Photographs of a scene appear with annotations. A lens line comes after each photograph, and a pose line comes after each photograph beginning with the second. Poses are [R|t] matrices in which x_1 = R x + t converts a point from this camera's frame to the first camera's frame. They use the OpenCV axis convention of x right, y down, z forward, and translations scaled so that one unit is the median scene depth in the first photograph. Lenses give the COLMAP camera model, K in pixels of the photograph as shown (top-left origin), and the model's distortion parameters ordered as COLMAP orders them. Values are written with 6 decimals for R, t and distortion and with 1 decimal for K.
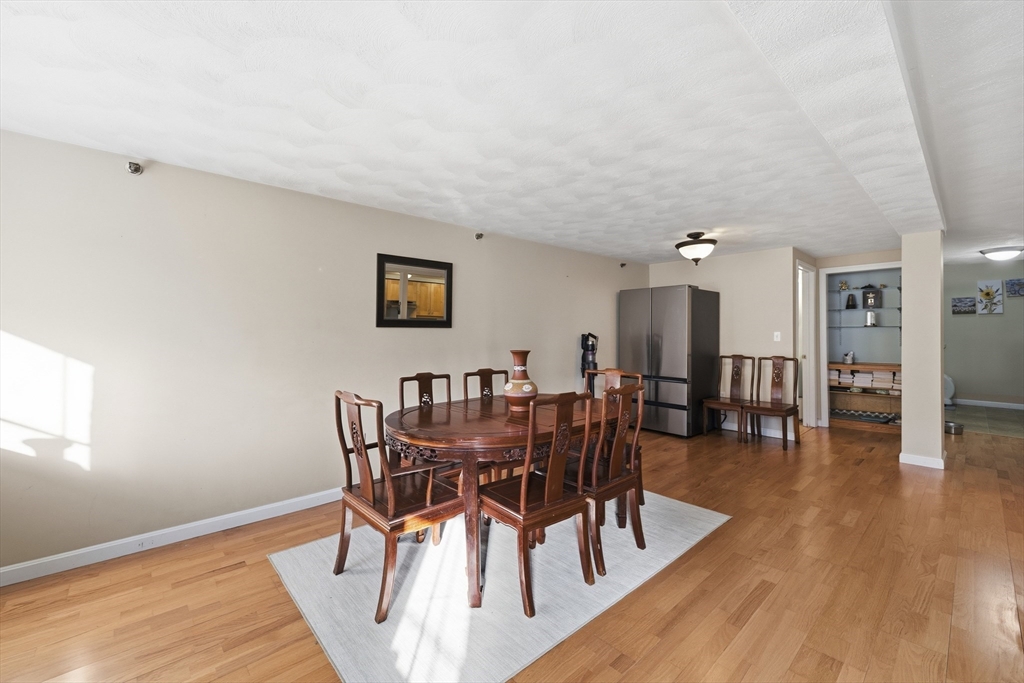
lens RADIAL K [[423.6, 0, 513.1], [0, 423.6, 328.0], [0, 0, 1]] dist [0.000524, 0.000082]
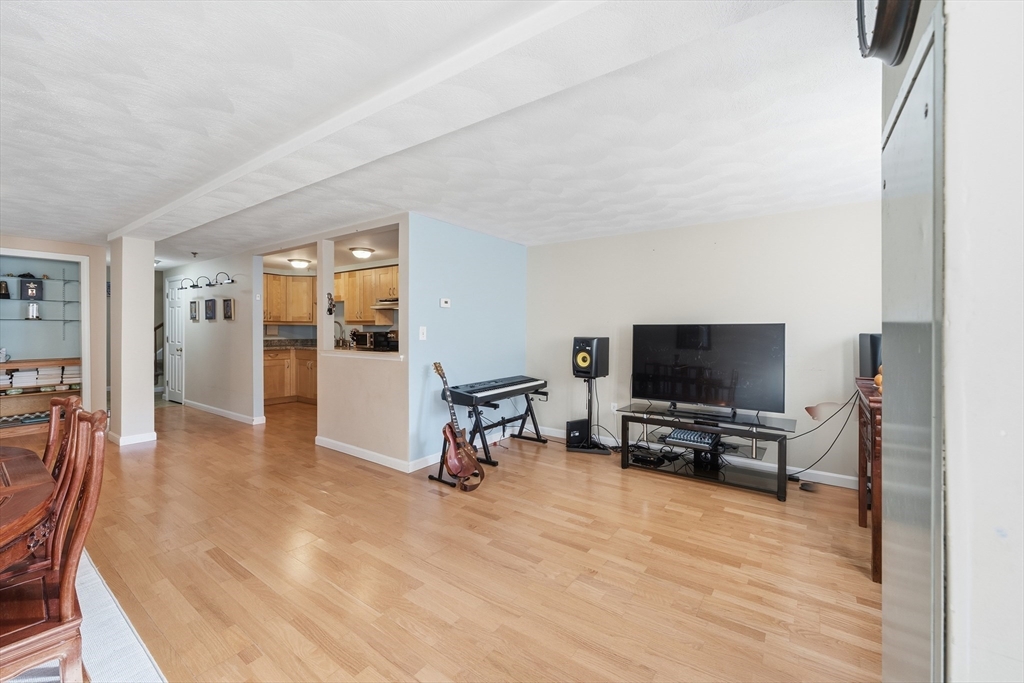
lens RADIAL K [[413.6, 0, 512.2], [0, 413.6, 331.8], [0, 0, 1]] dist [-0.002787, 0.000086]
pose [[-0.206648, -0.007827, 0.978384, -0.246222], [-0.015276, 0.999872, 0.004773, 0.002862], [-0.978296, -0.013960, -0.206741, 0.180040]]
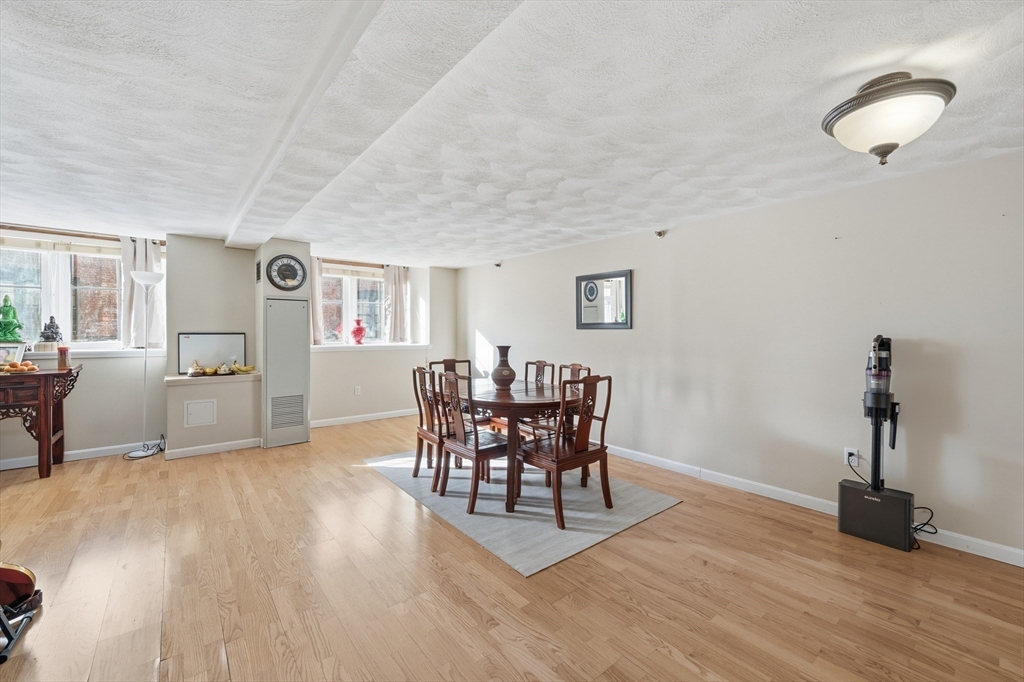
lens RADIAL K [[411.8, 0, 510.6], [0, 411.8, 332.8], [0, 0, 1]] dist [0.001849, 0.000101]
pose [[-0.056764, 0.001728, -0.998386, 0.669798], [0.007362, 0.999972, 0.001313, 0.004465], [0.998360, -0.007275, -0.056775, 0.543602]]
